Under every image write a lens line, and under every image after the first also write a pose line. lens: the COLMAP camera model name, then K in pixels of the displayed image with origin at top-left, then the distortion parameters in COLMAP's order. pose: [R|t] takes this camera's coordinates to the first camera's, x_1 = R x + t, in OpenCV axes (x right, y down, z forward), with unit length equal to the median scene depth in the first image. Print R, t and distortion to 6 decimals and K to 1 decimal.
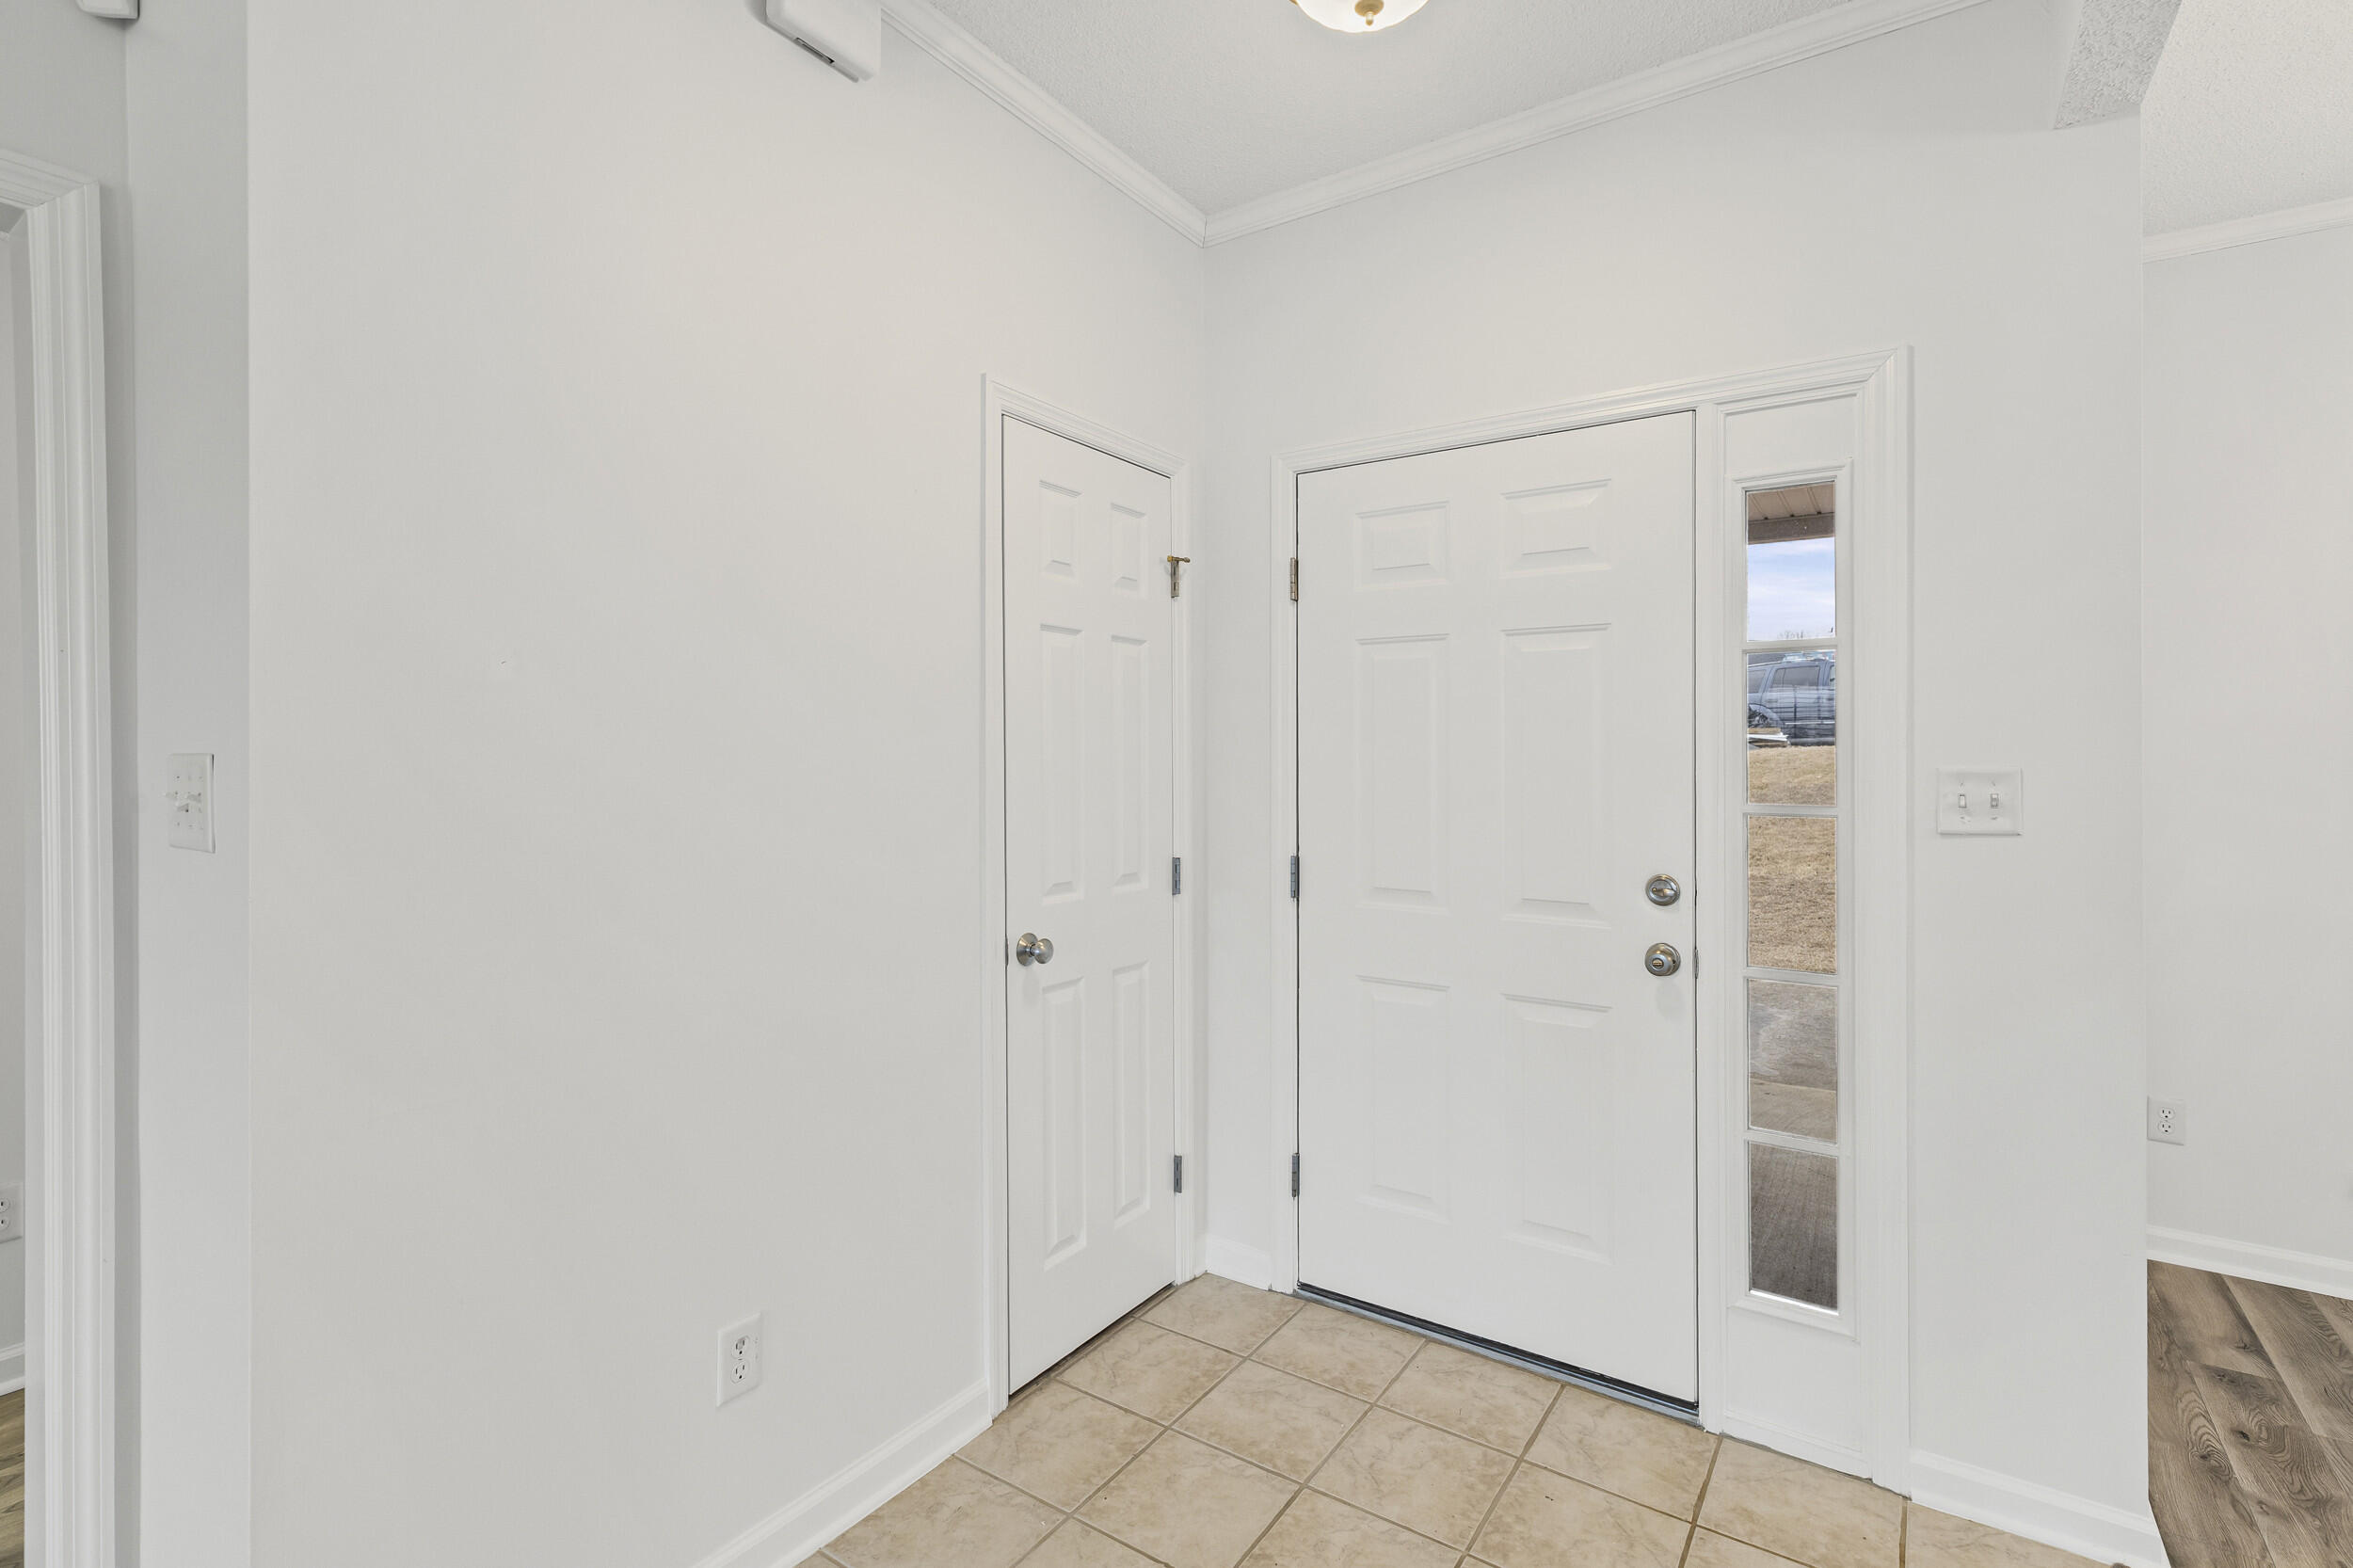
lens RADIAL K [[1063.4, 0, 1179.2], [0, 1063.4, 779.6], [0, 0, 1]] dist [0.003003, -0.000130]
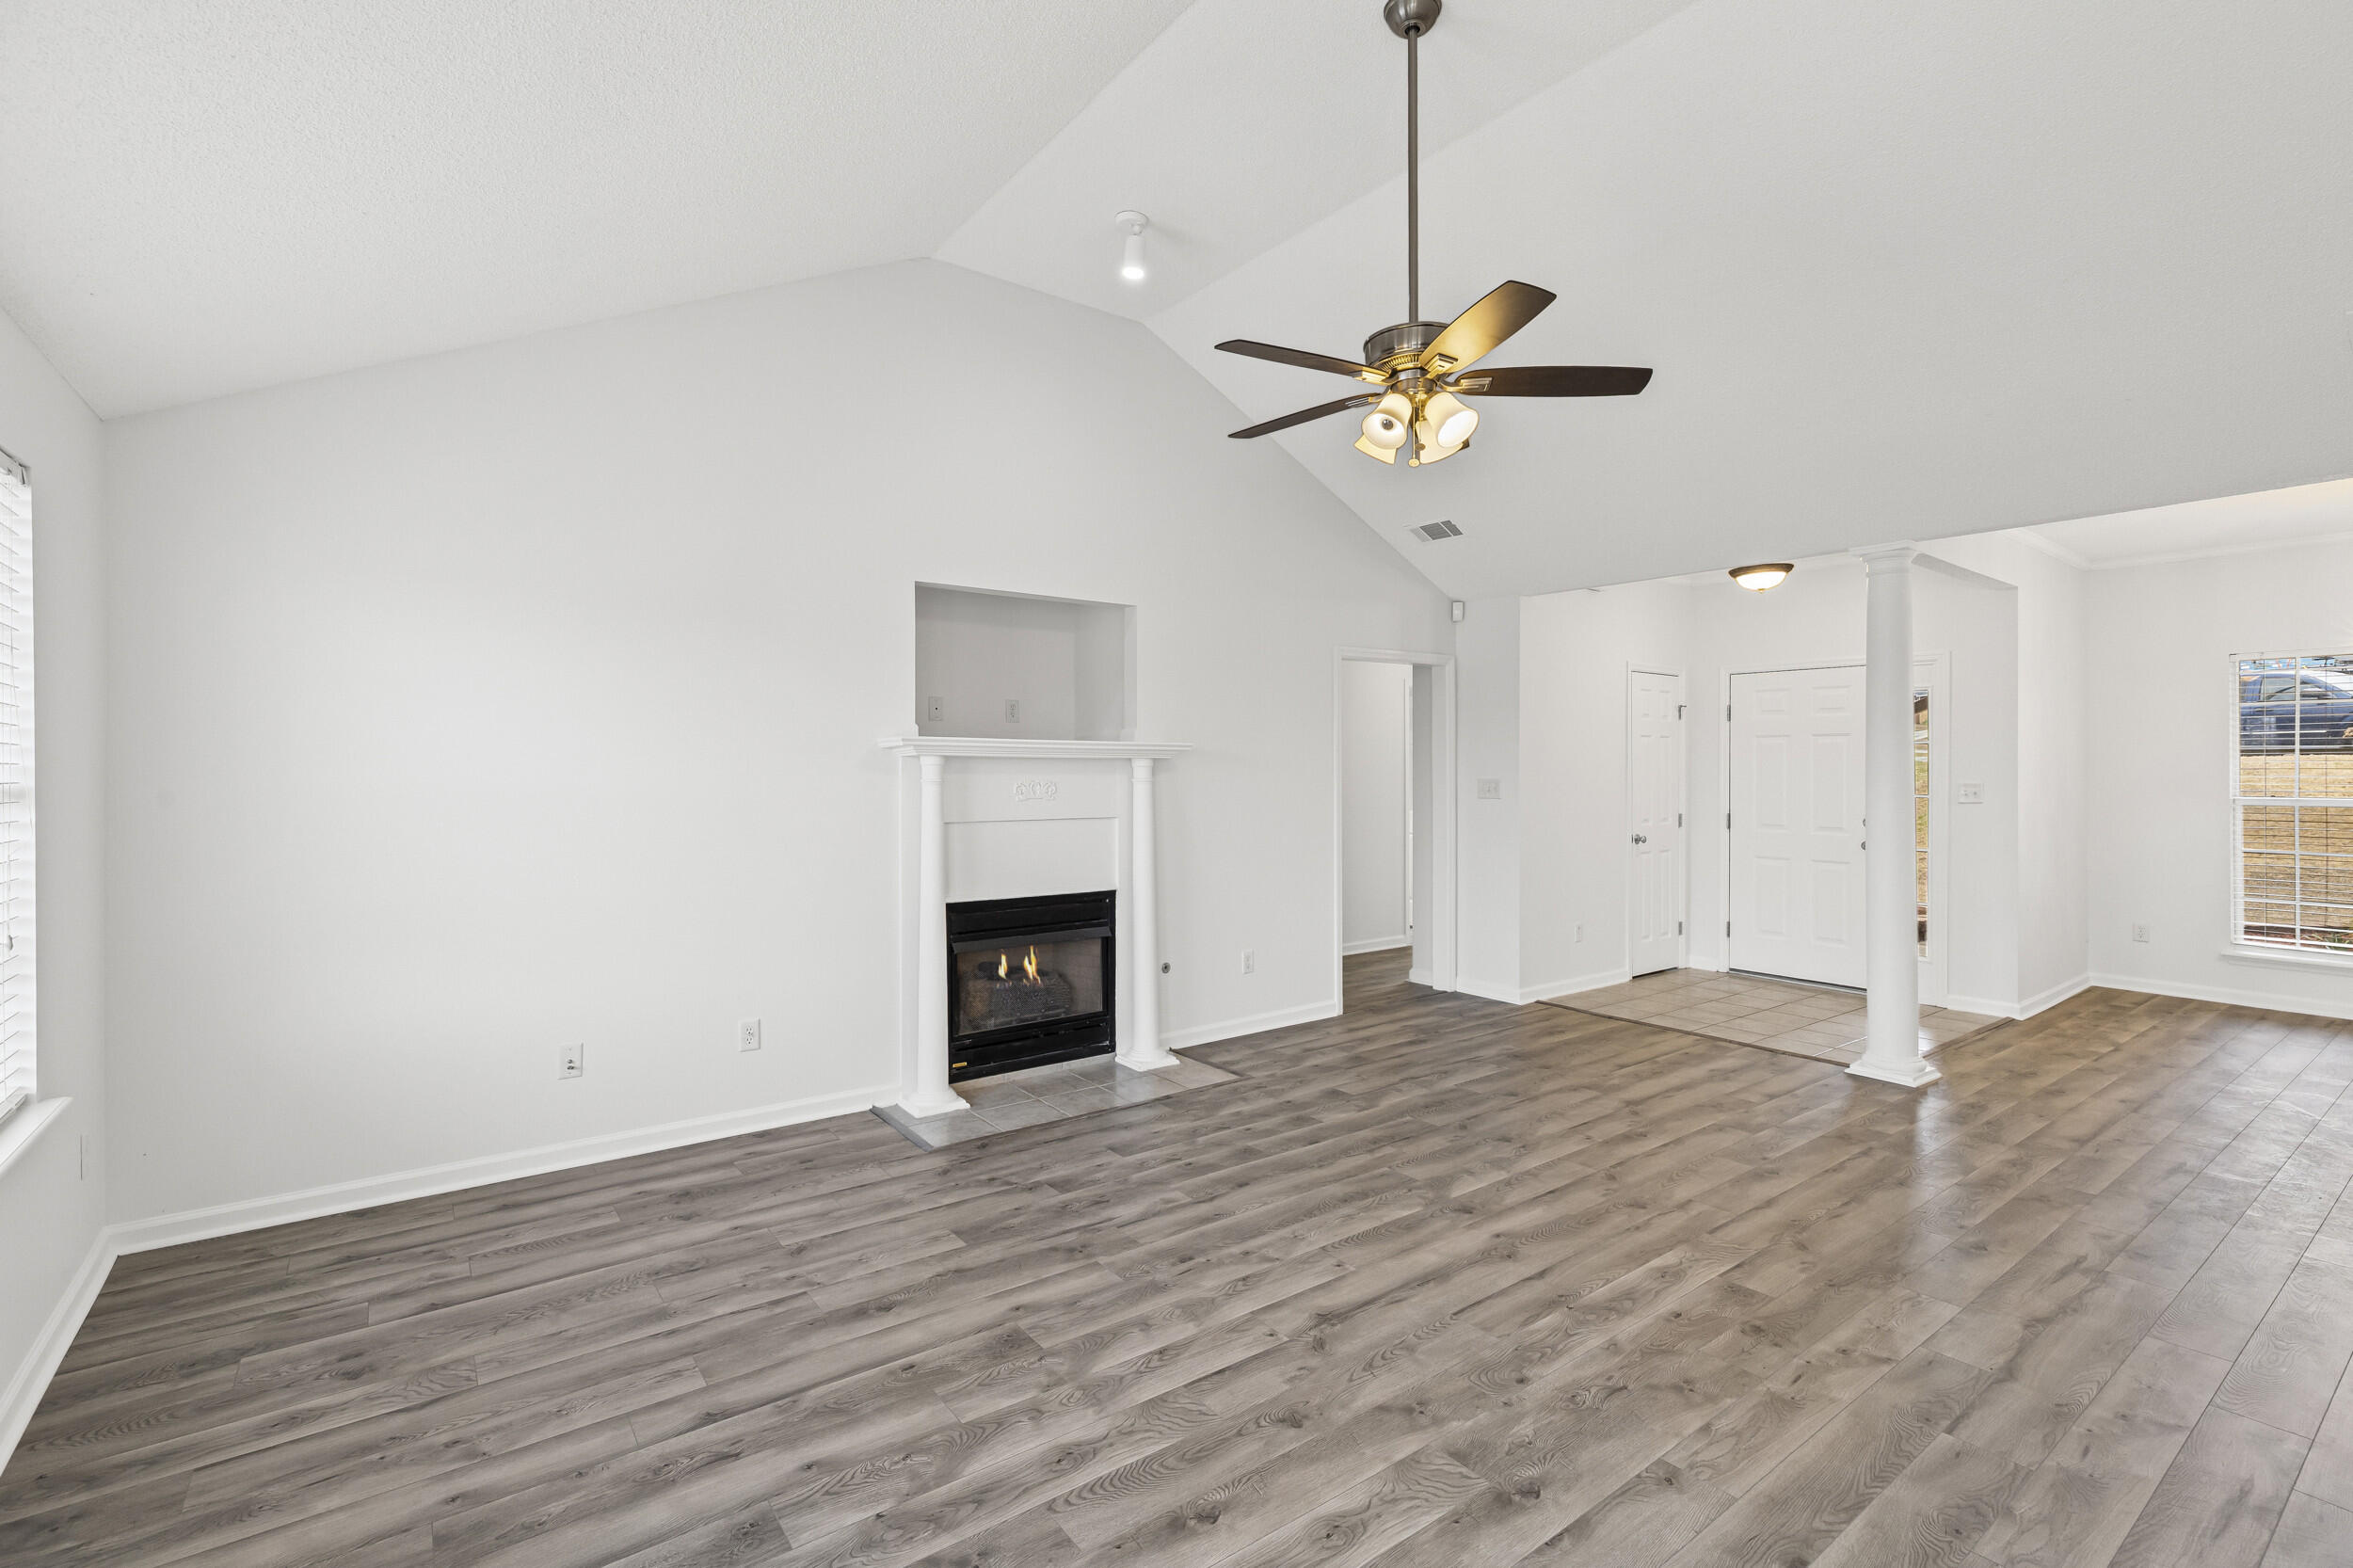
lens RADIAL K [[1063.4, 0, 1184.0], [0, 1063.4, 785.8], [0, 0, 1]] dist [0.003003, -0.000130]
pose [[0.951578, 0.002557, -0.307398, -0.414080], [-0.002173, 0.999996, 0.001594, -0.000699], [0.307401, -0.000849, 0.951580, -2.212137]]
